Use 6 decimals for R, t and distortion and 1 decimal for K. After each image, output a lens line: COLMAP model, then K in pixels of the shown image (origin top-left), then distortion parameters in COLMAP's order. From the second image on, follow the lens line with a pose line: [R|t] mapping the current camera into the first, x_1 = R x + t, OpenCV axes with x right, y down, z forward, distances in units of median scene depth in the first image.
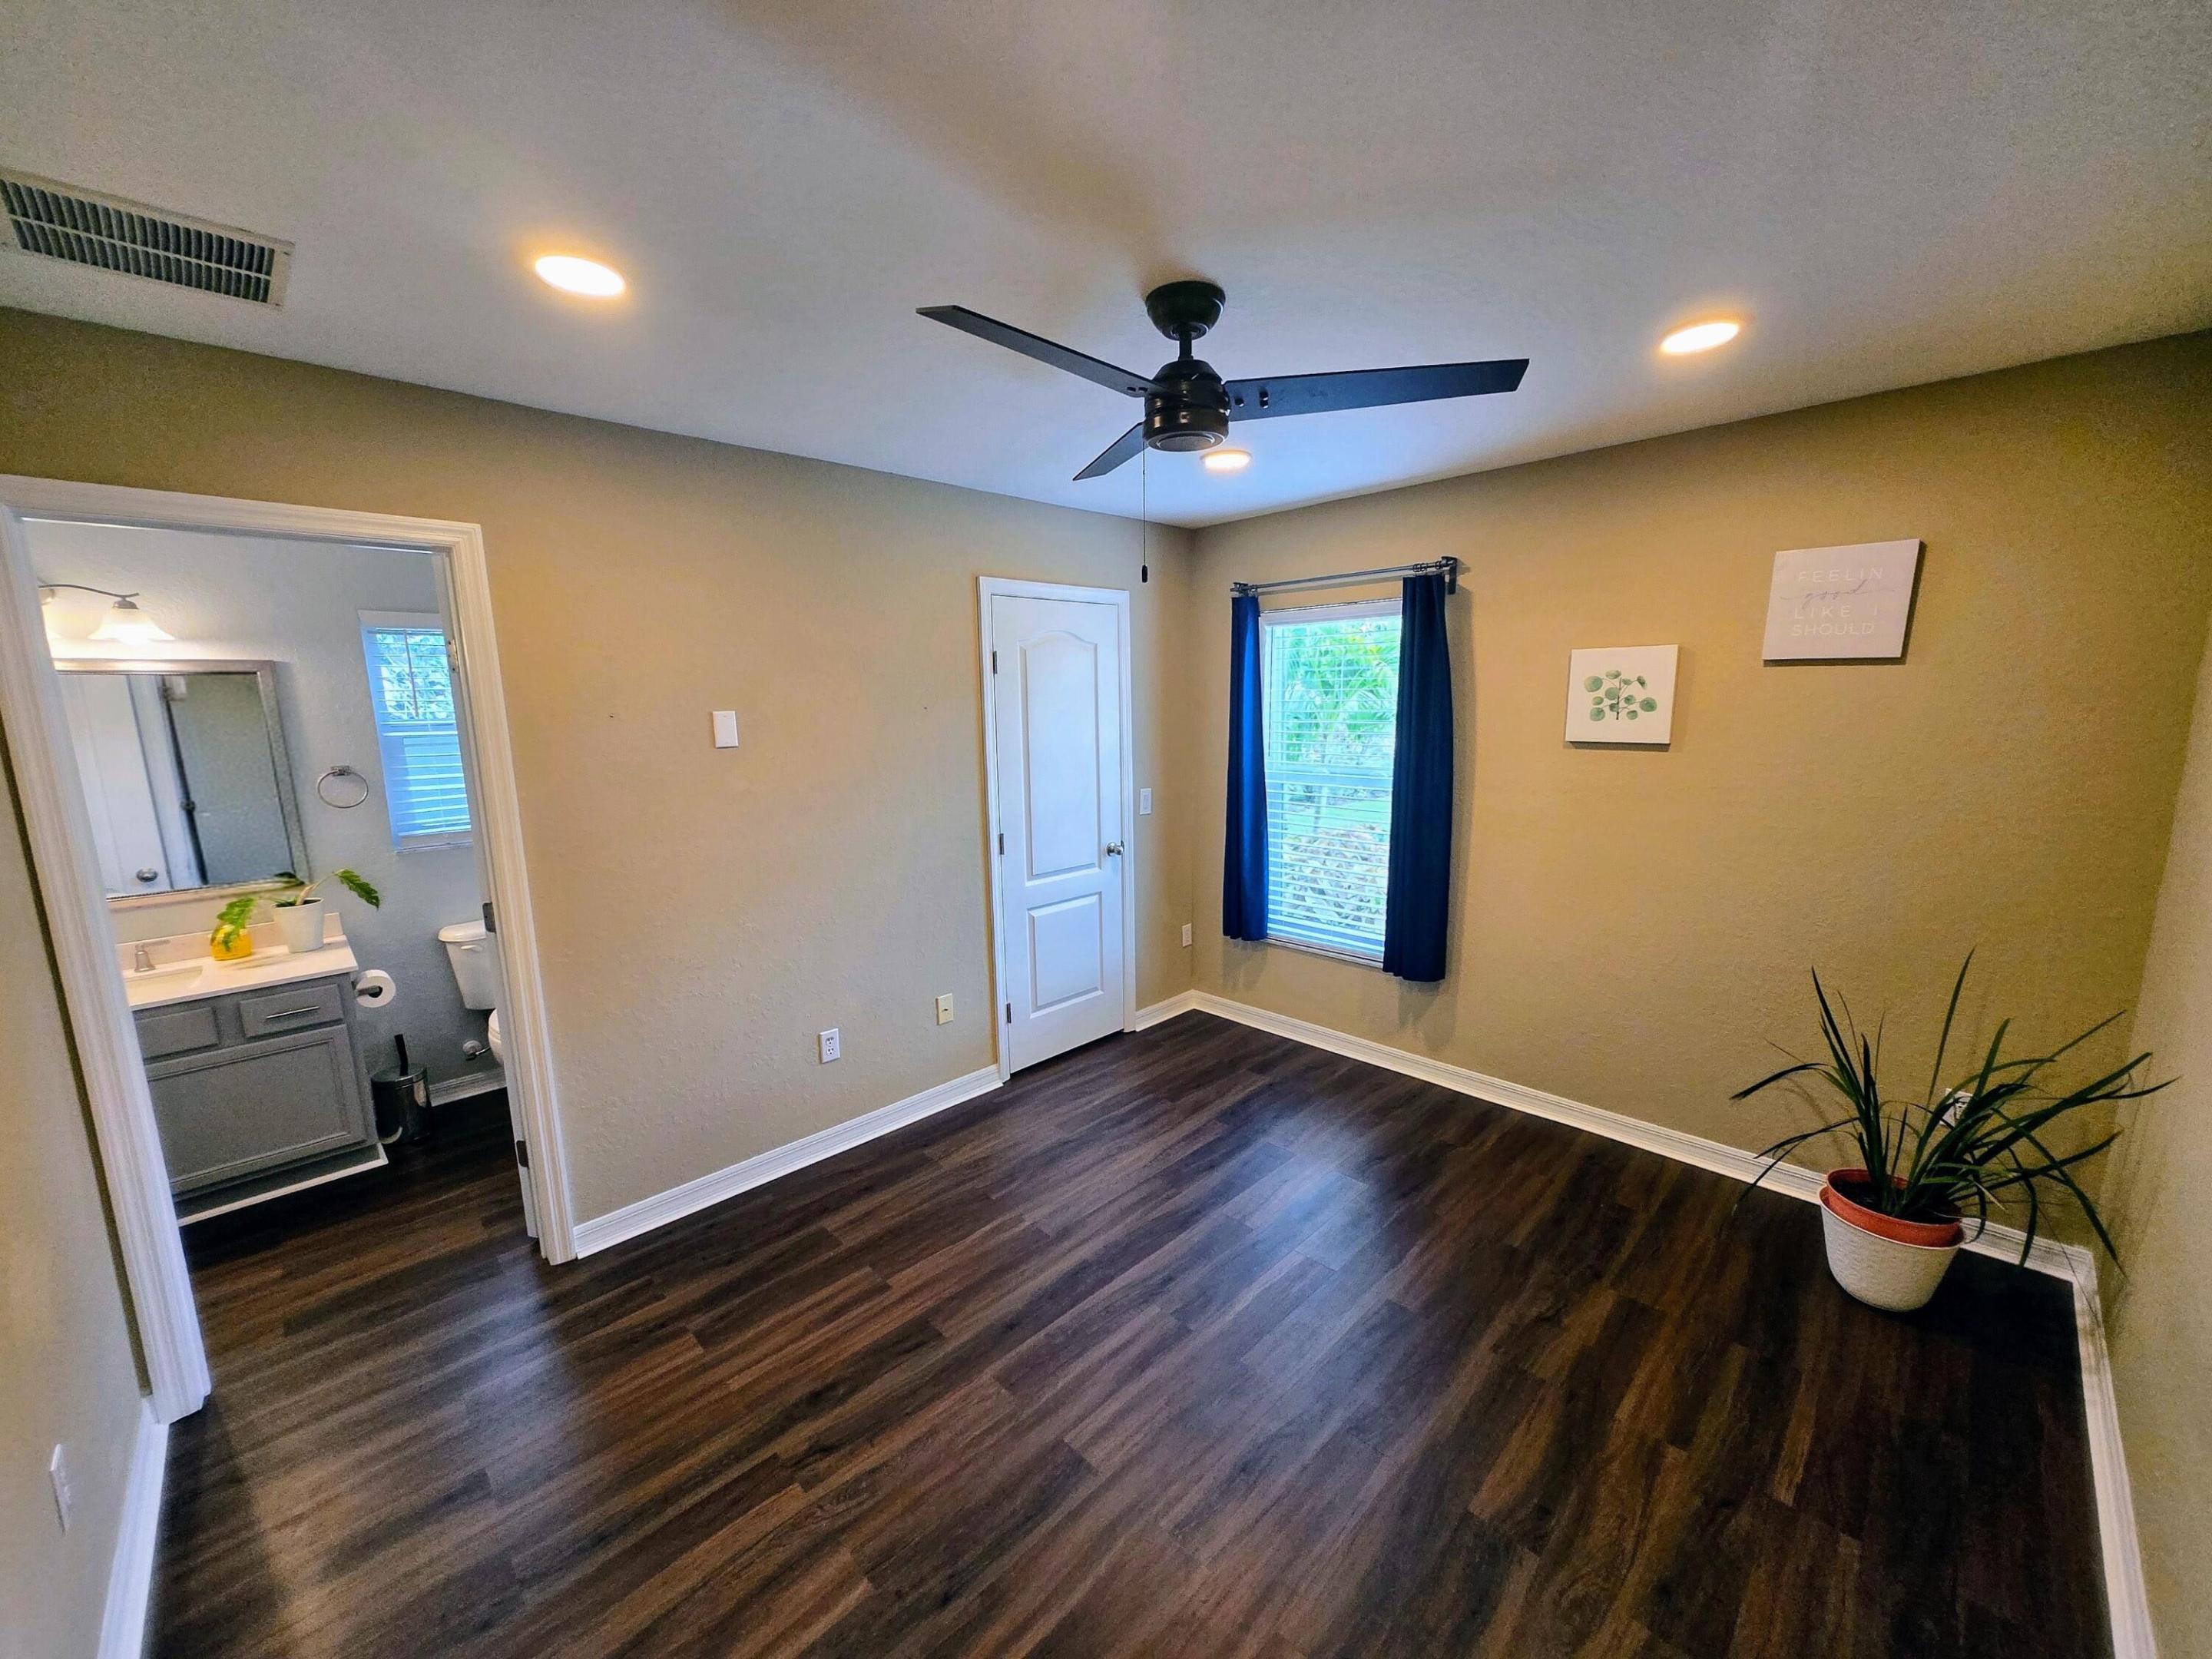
lens RADIAL K [[868.4, 0, 1108.2], [0, 868.4, 845.0], [0, 0, 1]] dist [0.008571, -0.000364]
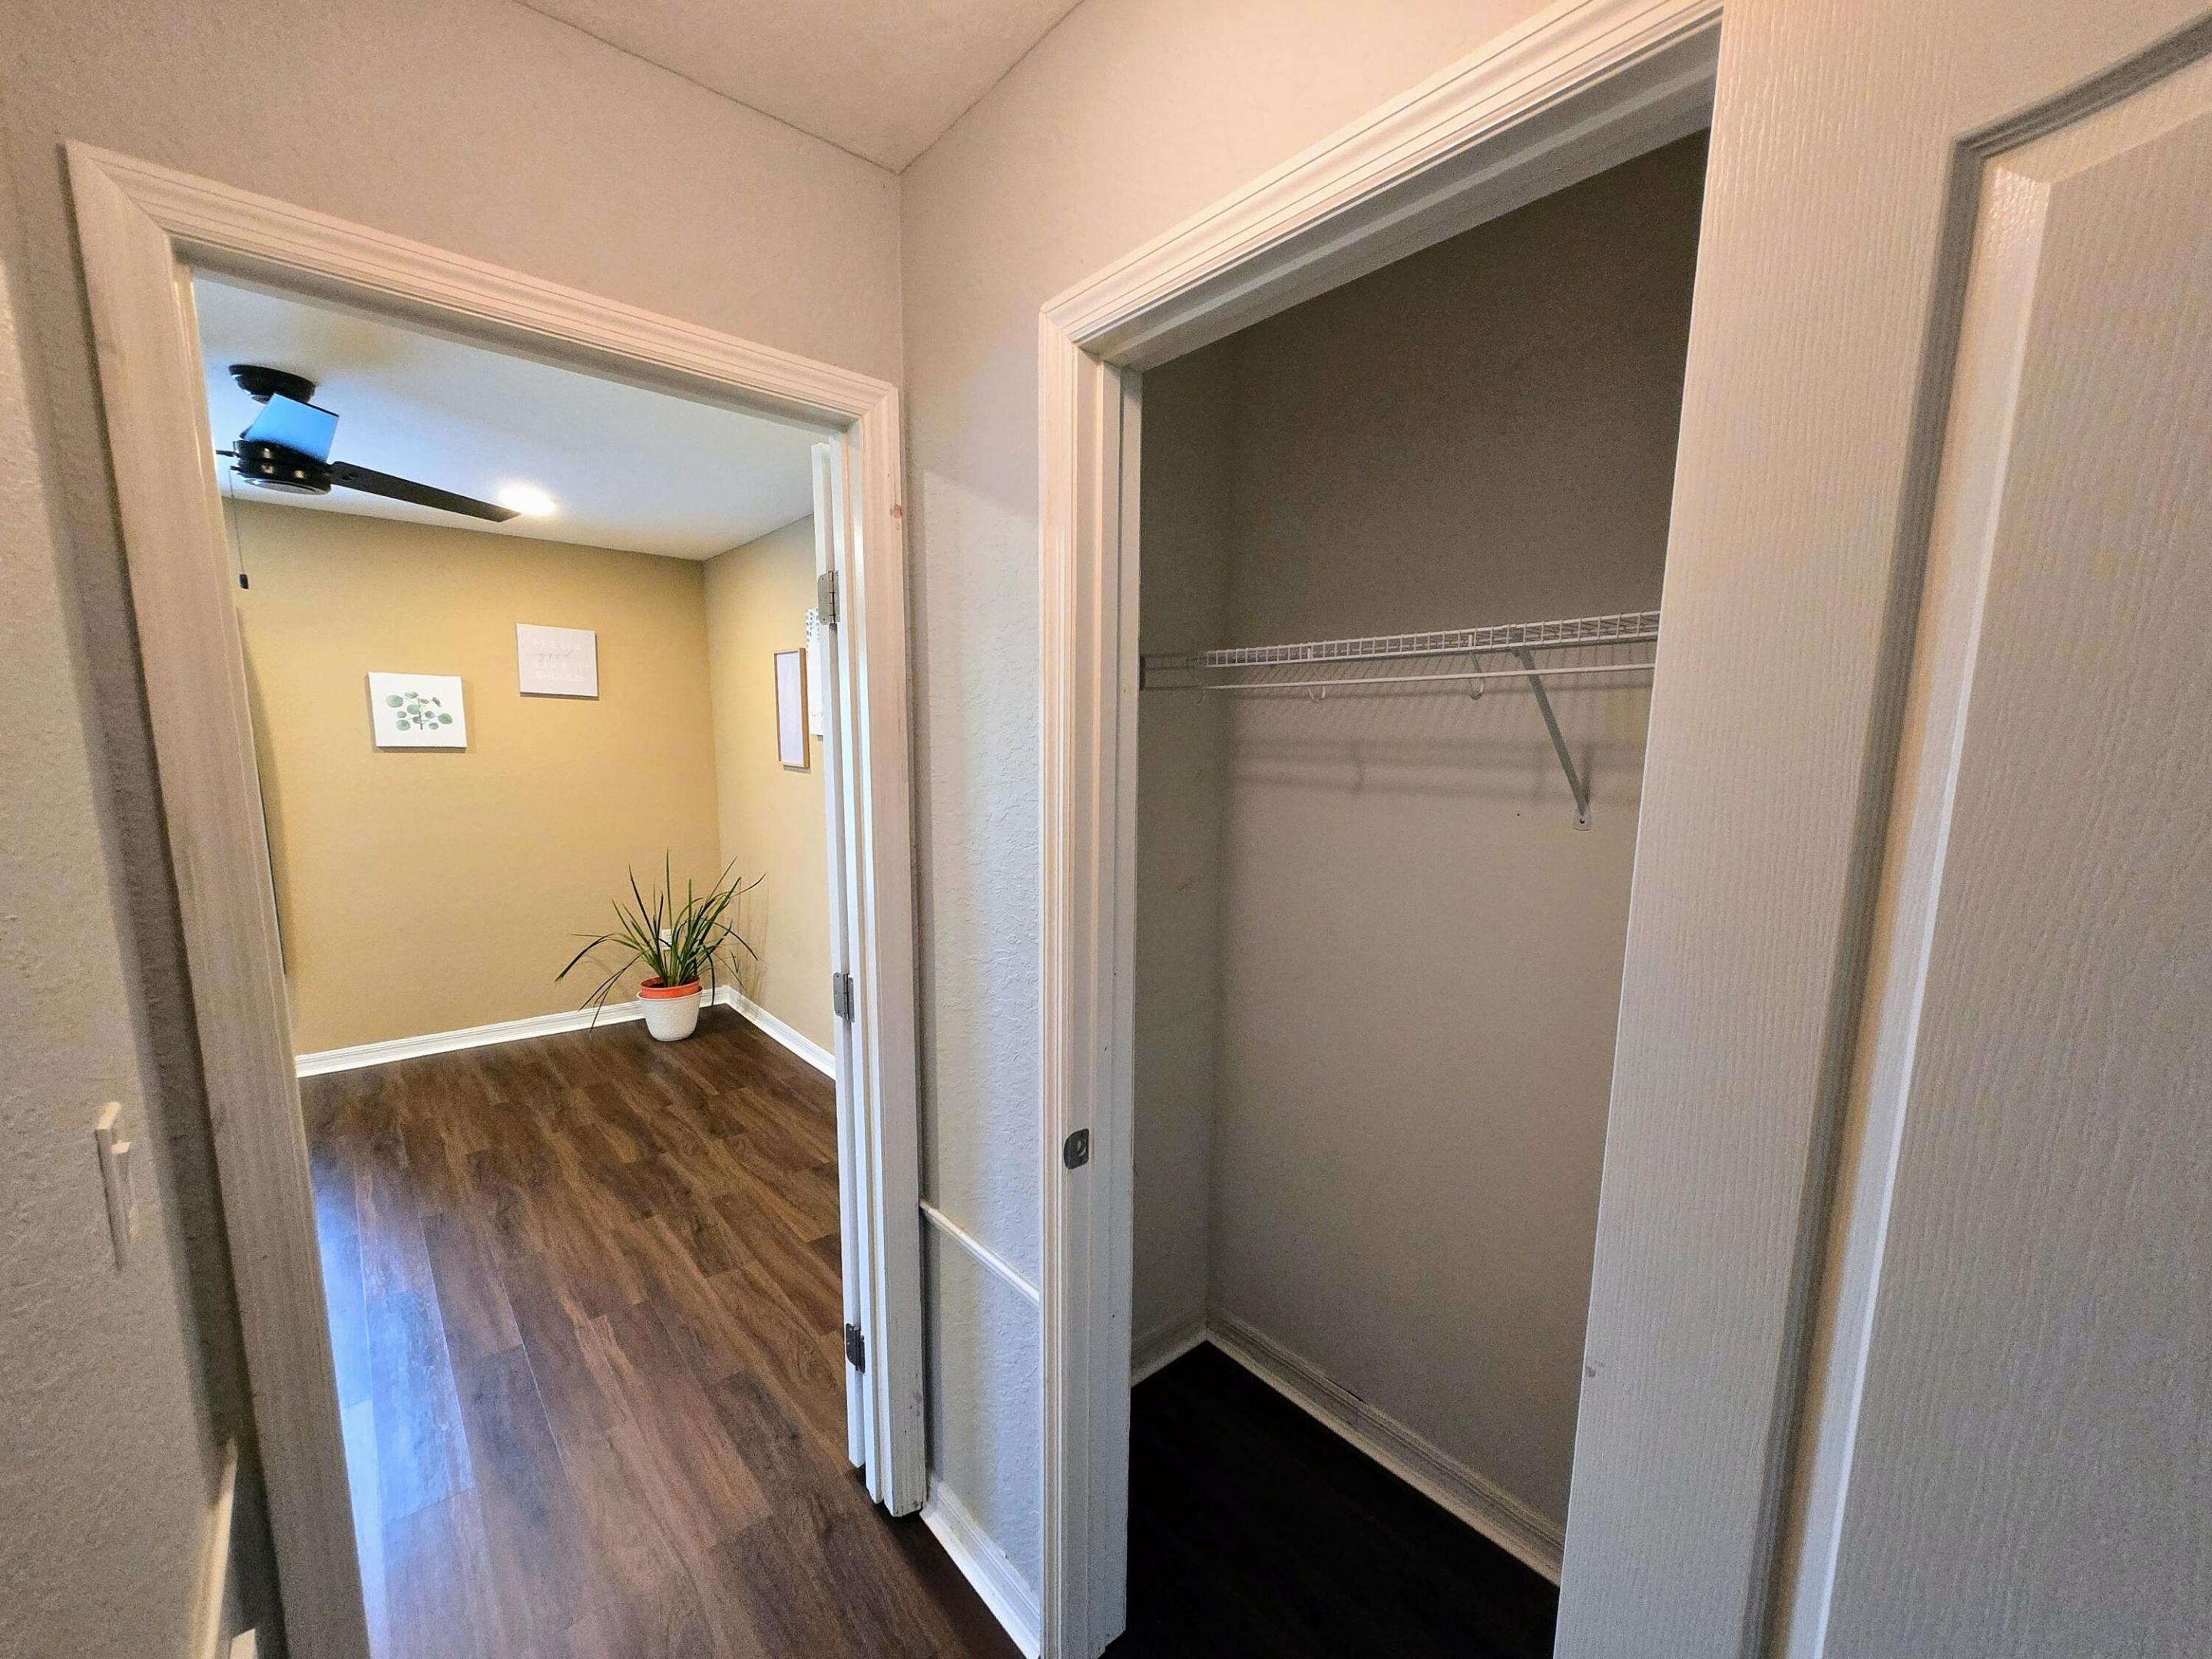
lens RADIAL K [[894.6, 0, 1189.2], [0, 894.6, 880.1], [0, 0, 1]] dist [0.000690, -0.011755]
pose [[0.019435, -0.133550, 0.990851, -0.939732], [0.151929, 0.979924, 0.129098, 0.102479], [-0.988200, 0.148030, 0.039335, -0.209824]]
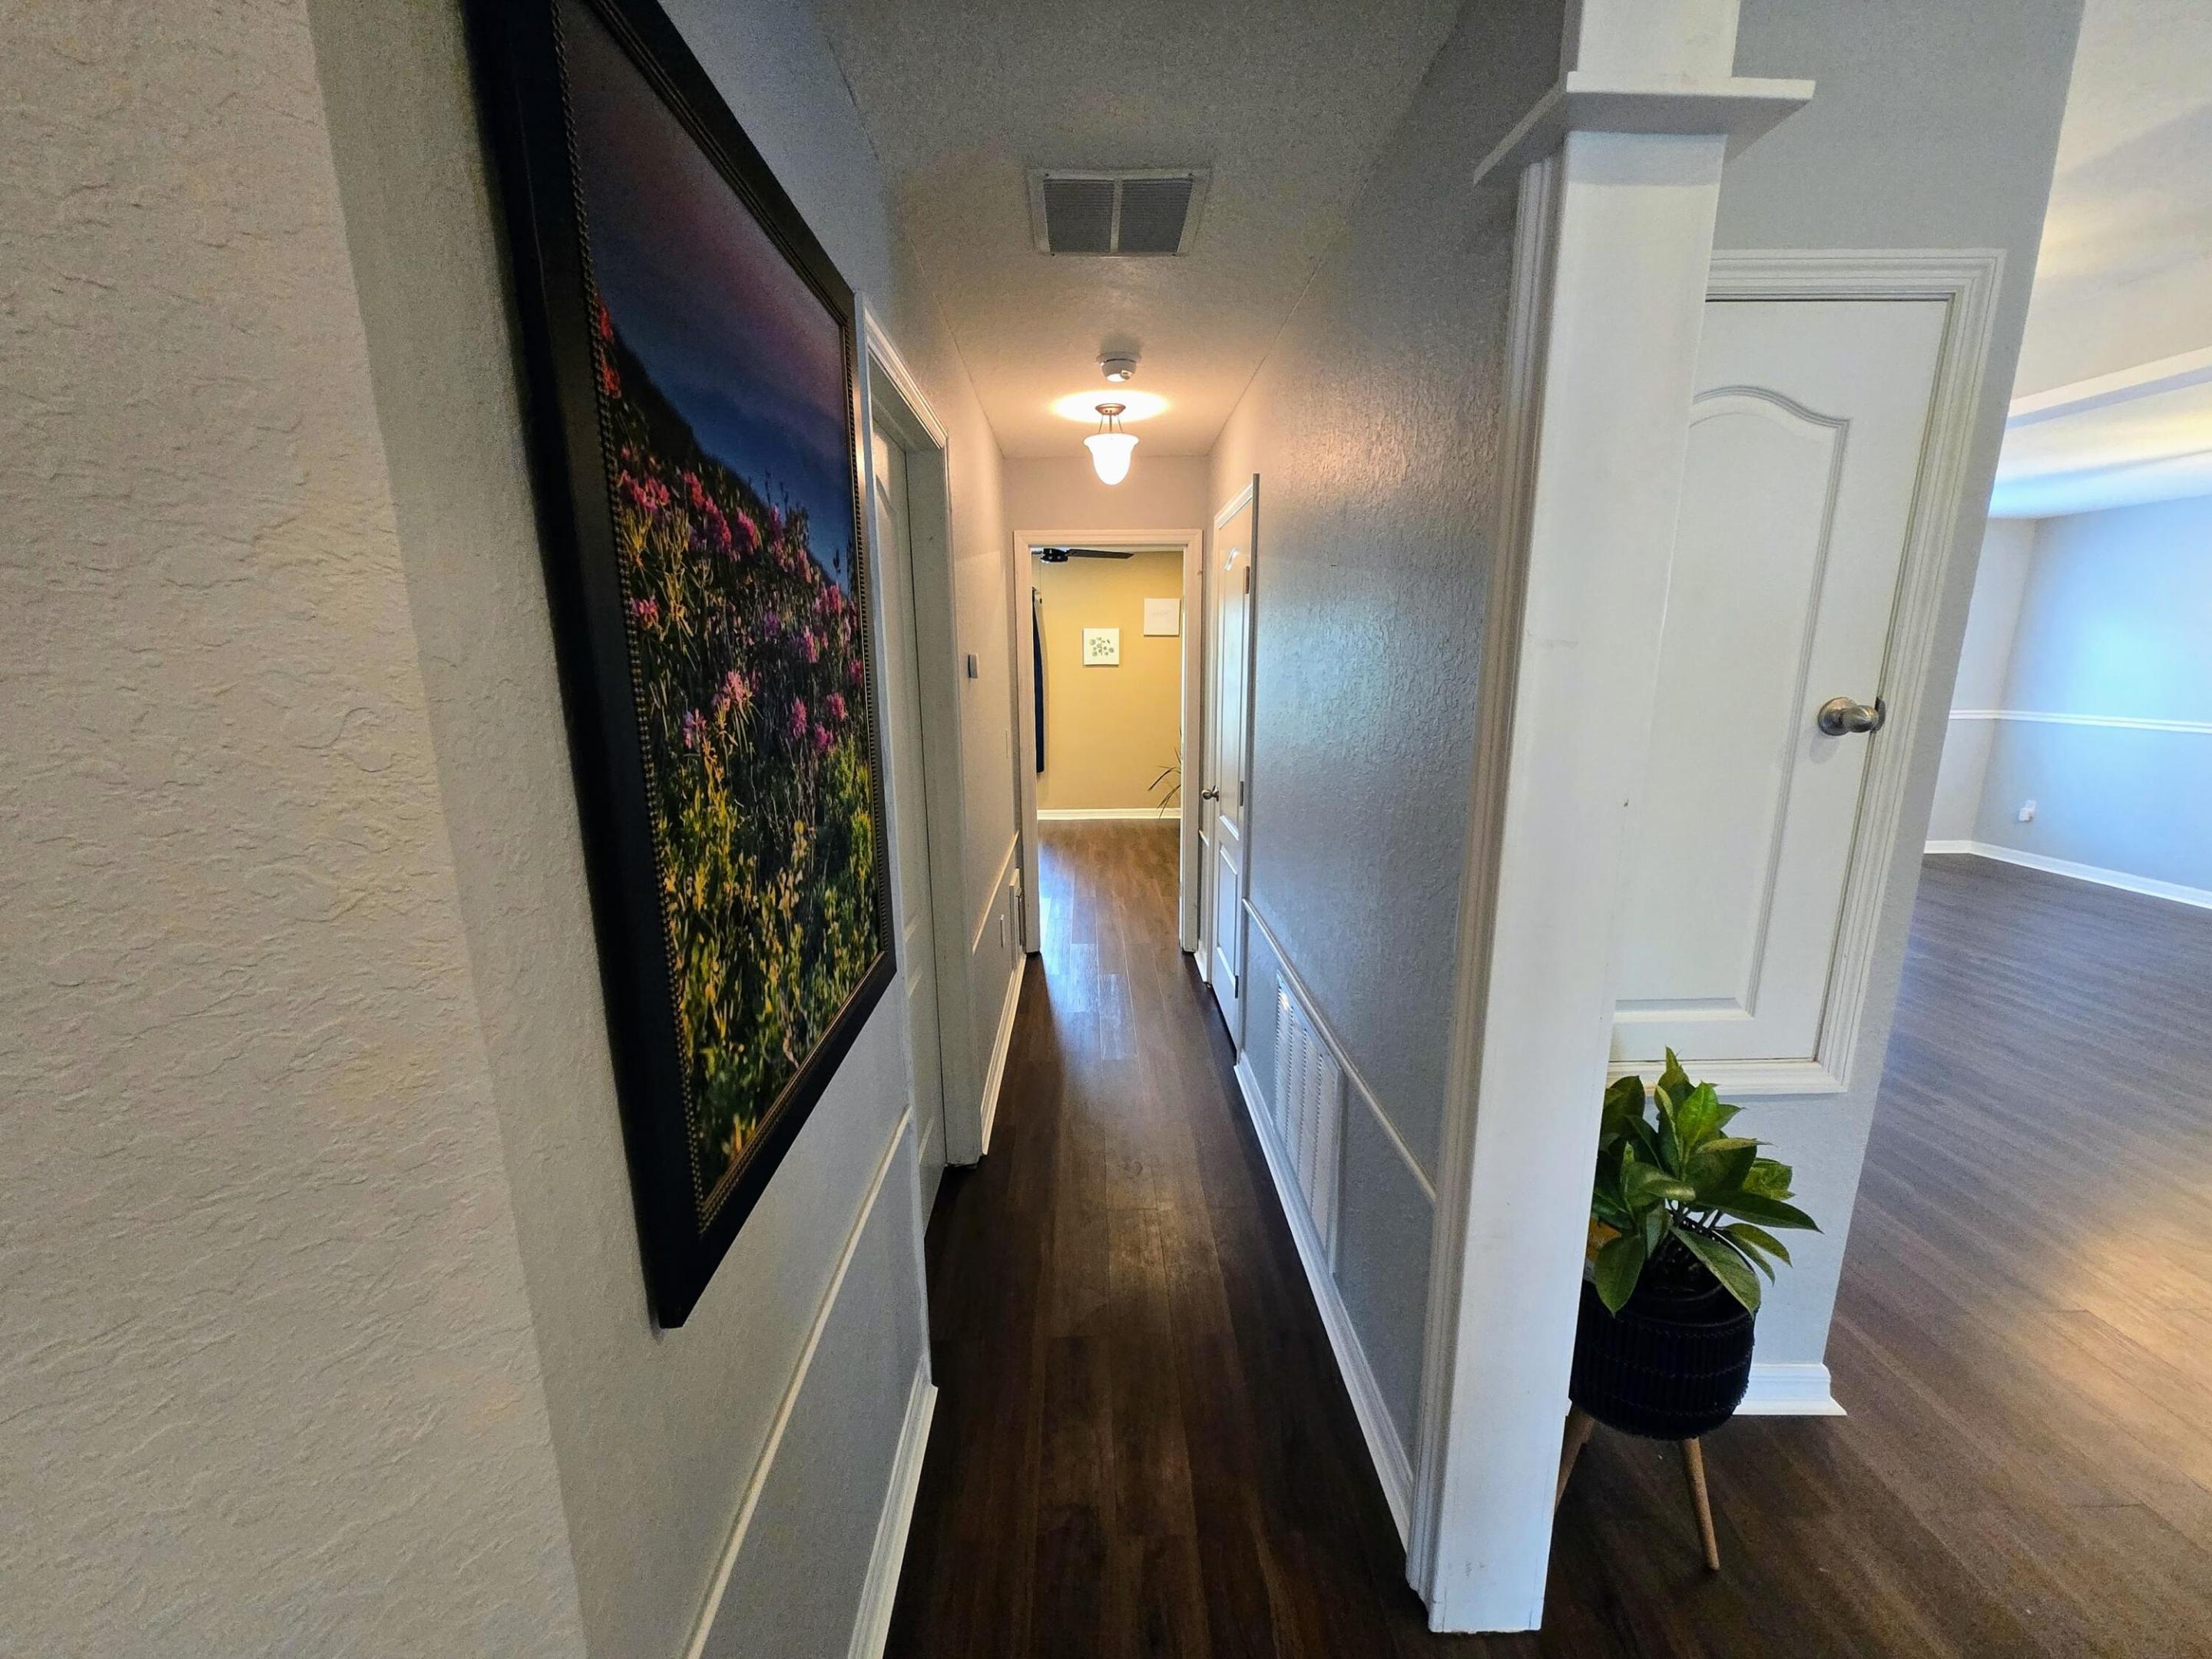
lens RADIAL K [[854.1, 0, 1103.4], [0, 854.1, 845.2], [0, 0, 1]] dist [0.006563, -0.000746]
pose [[0.690901, -0.143753, 0.708513, -1.658526], [0.120626, 0.989215, 0.083079, 0.261026], [-0.712815, 0.028065, 0.700790, -1.004548]]
